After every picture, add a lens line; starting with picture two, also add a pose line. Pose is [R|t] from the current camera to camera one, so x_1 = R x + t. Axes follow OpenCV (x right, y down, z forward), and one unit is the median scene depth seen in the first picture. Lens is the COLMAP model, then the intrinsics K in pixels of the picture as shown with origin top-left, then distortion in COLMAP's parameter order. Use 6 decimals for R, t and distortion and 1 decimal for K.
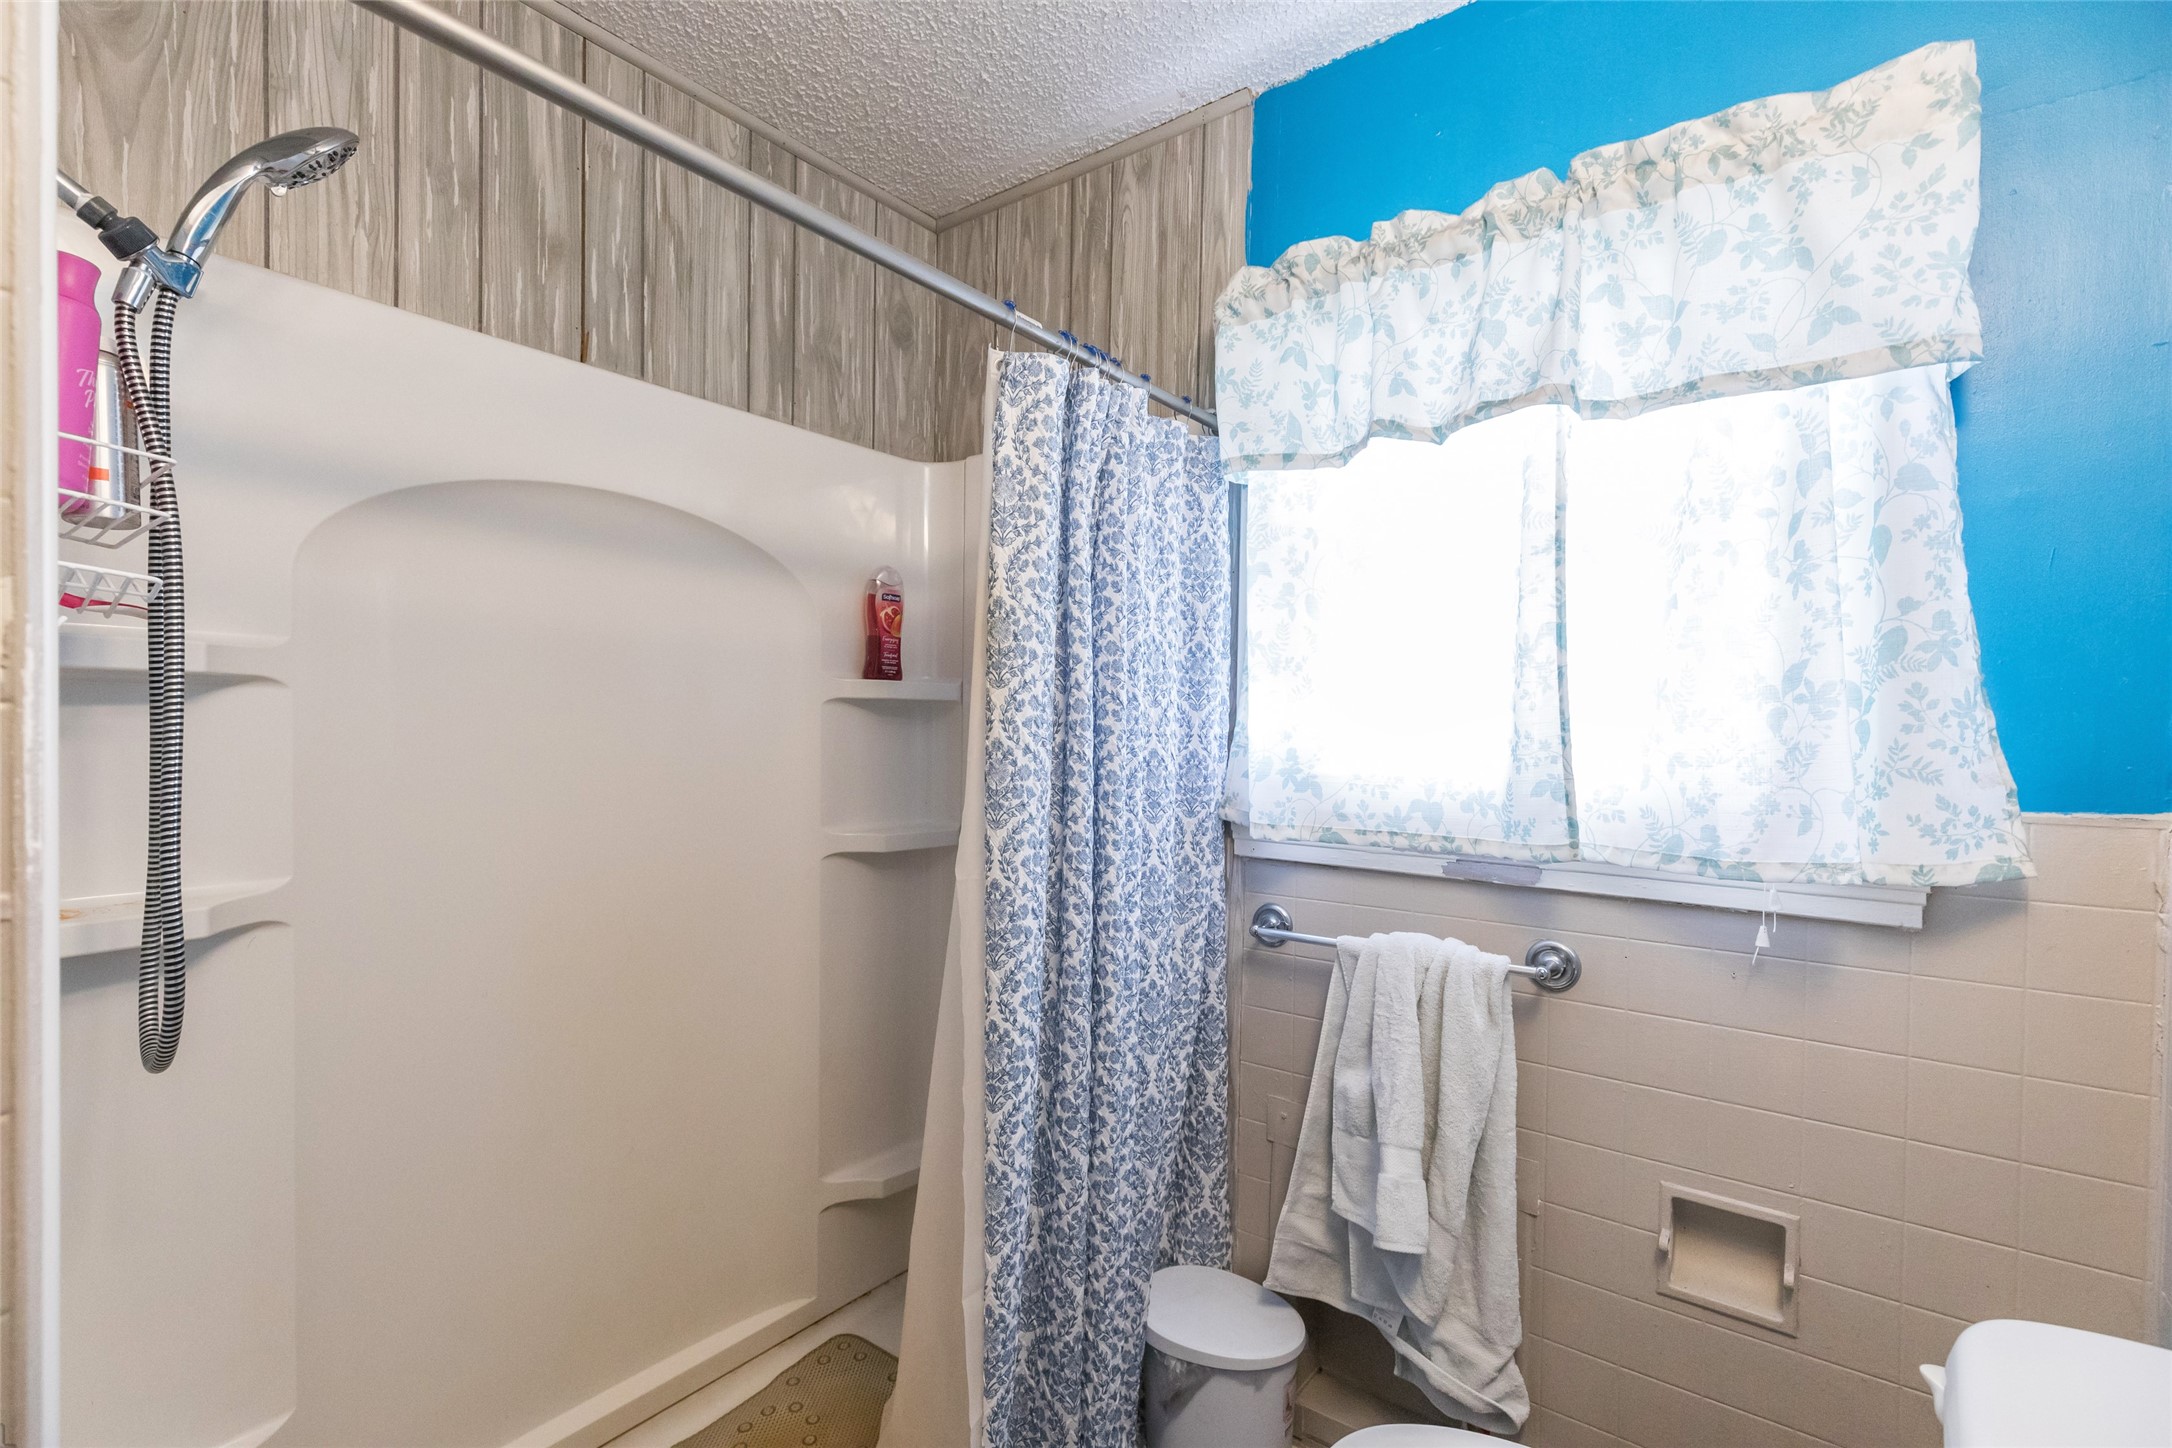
lens RADIAL K [[978.7, 0, 1088.9], [0, 978.7, 747.8], [0, 0, 1]] dist [0.006441, -0.000402]
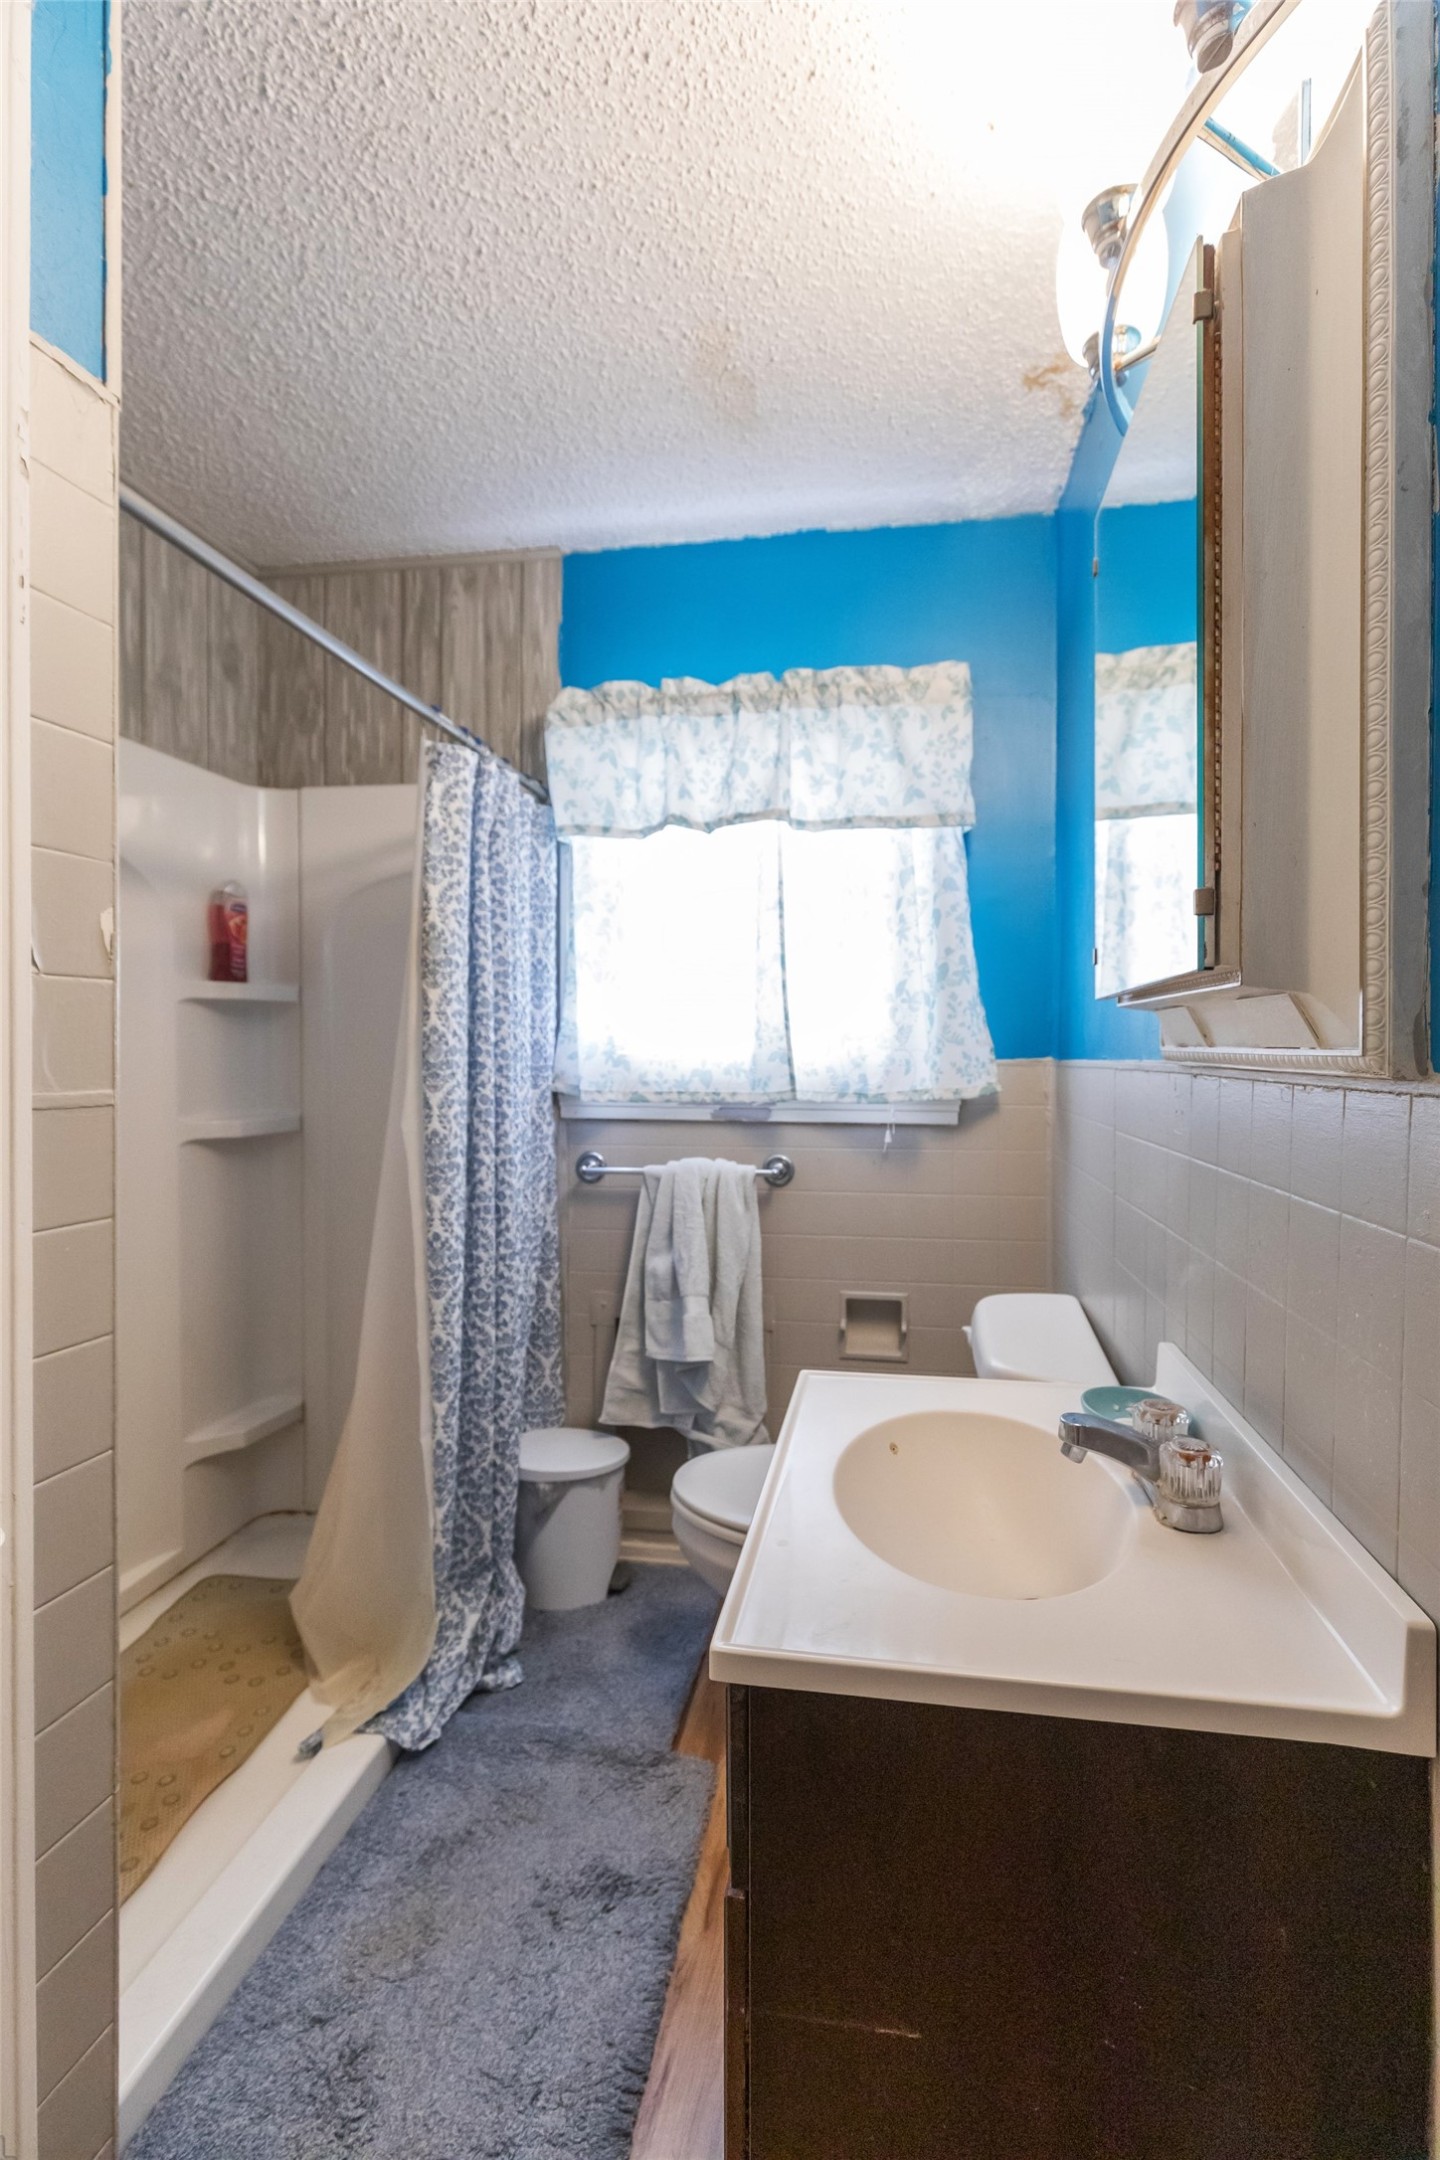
lens RADIAL K [[1008.6, 0, 768.2], [0, 1008.6, 1072.2], [0, 0, 1]] dist [0.007592, -0.001439]
pose [[0.865282, -0.026706, 0.500573, -0.369691], [0.023488, 0.999643, 0.012731, 0.045321], [-0.500734, 0.000741, 0.865601, -0.420339]]
